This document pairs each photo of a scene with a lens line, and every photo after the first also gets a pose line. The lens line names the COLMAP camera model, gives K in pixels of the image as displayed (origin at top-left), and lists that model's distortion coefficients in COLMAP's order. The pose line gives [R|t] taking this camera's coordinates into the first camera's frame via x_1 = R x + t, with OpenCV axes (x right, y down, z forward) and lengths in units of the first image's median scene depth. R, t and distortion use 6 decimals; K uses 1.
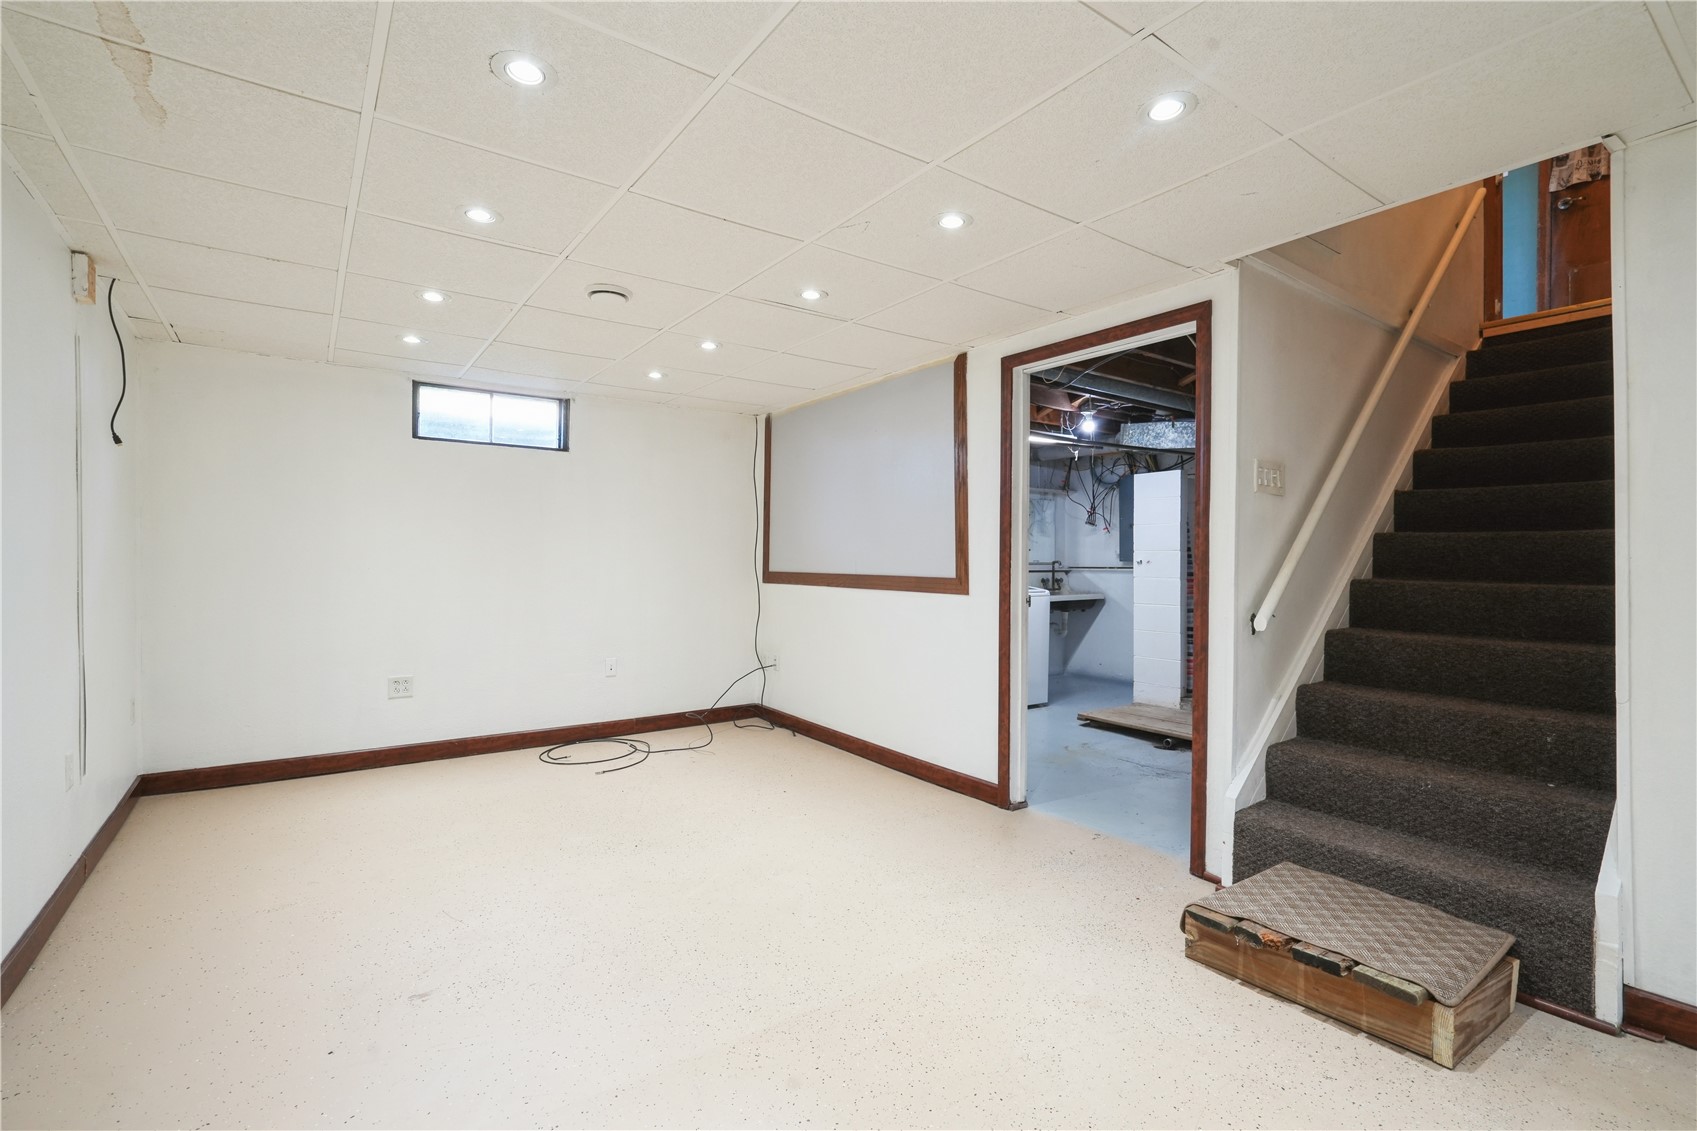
lens RADIAL K [[772.7, 0, 855.9], [0, 772.7, 570.0], [0, 0, 1]] dist [0.010315, -0.001162]
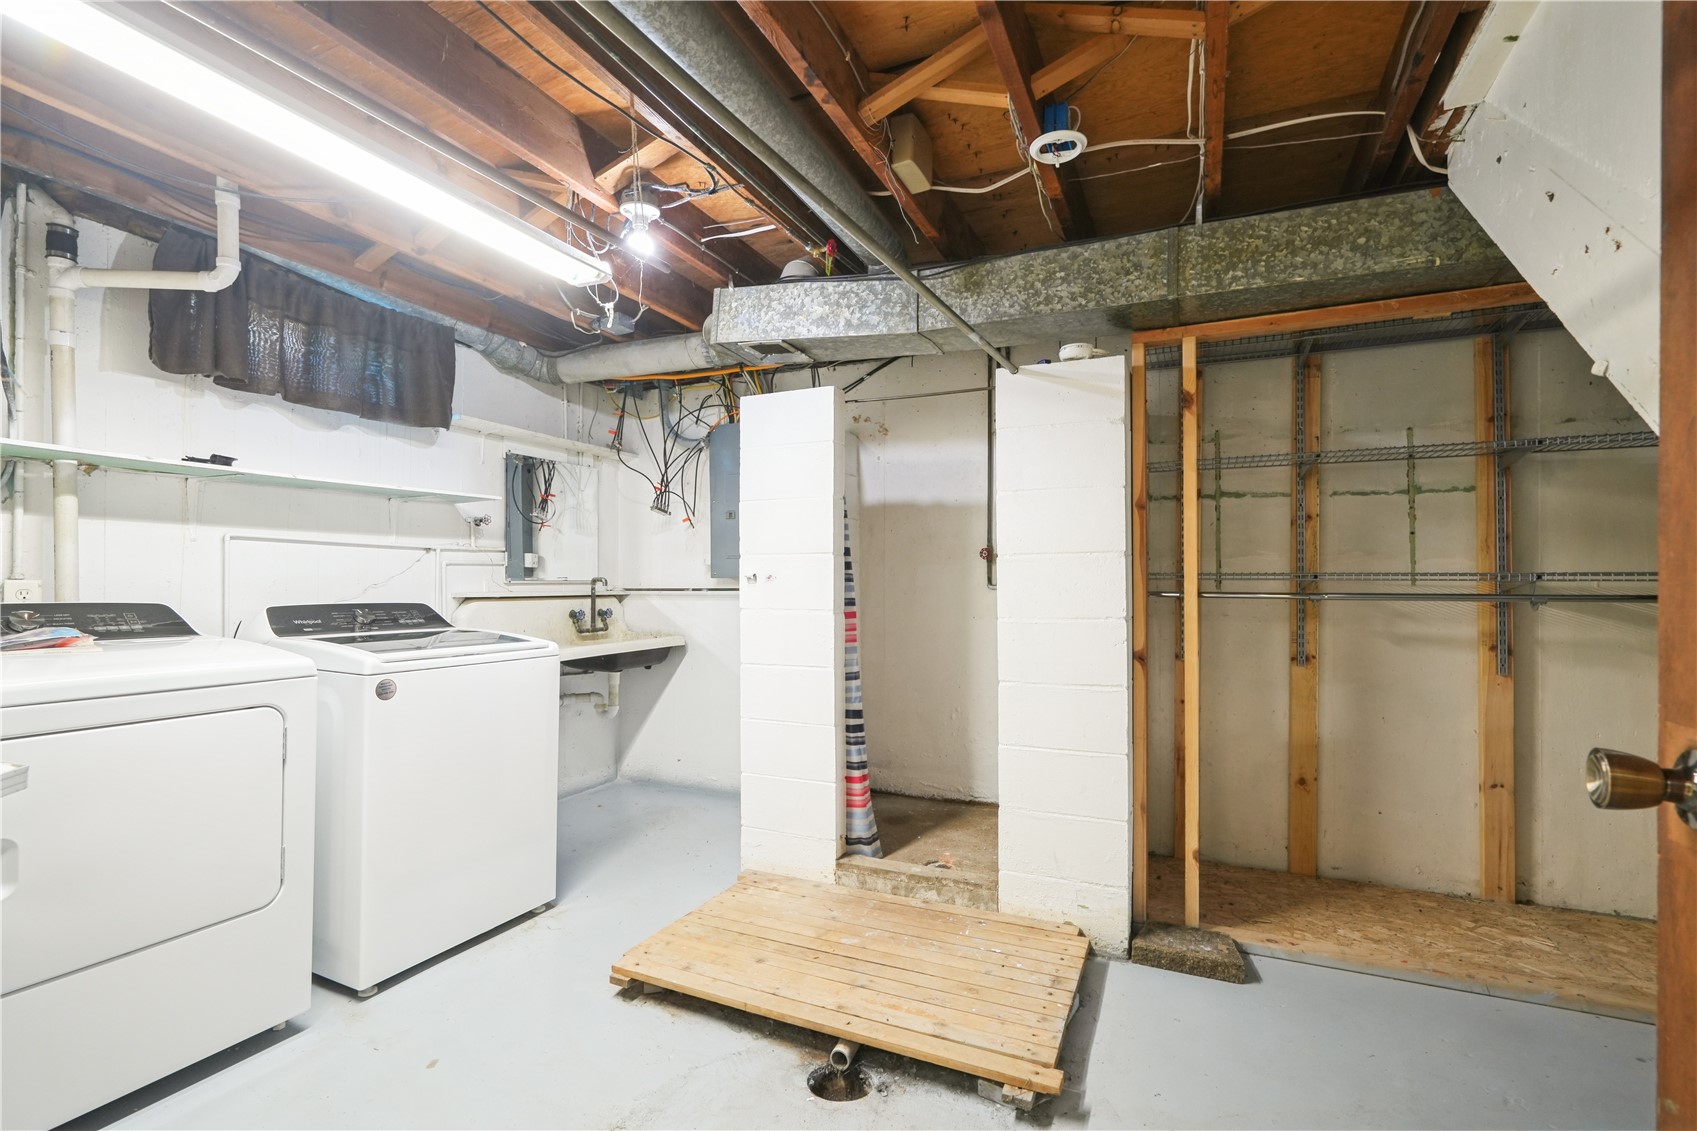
lens RADIAL K [[772.7, 0, 849.2], [0, 772.7, 581.2], [0, 0, 1]] dist [0.010315, -0.001162]
pose [[0.871267, 0.001991, 0.490805, 0.151799], [0.005820, 0.999880, -0.014388, -0.000430], [-0.490774, 0.015393, 0.871151, 0.458182]]
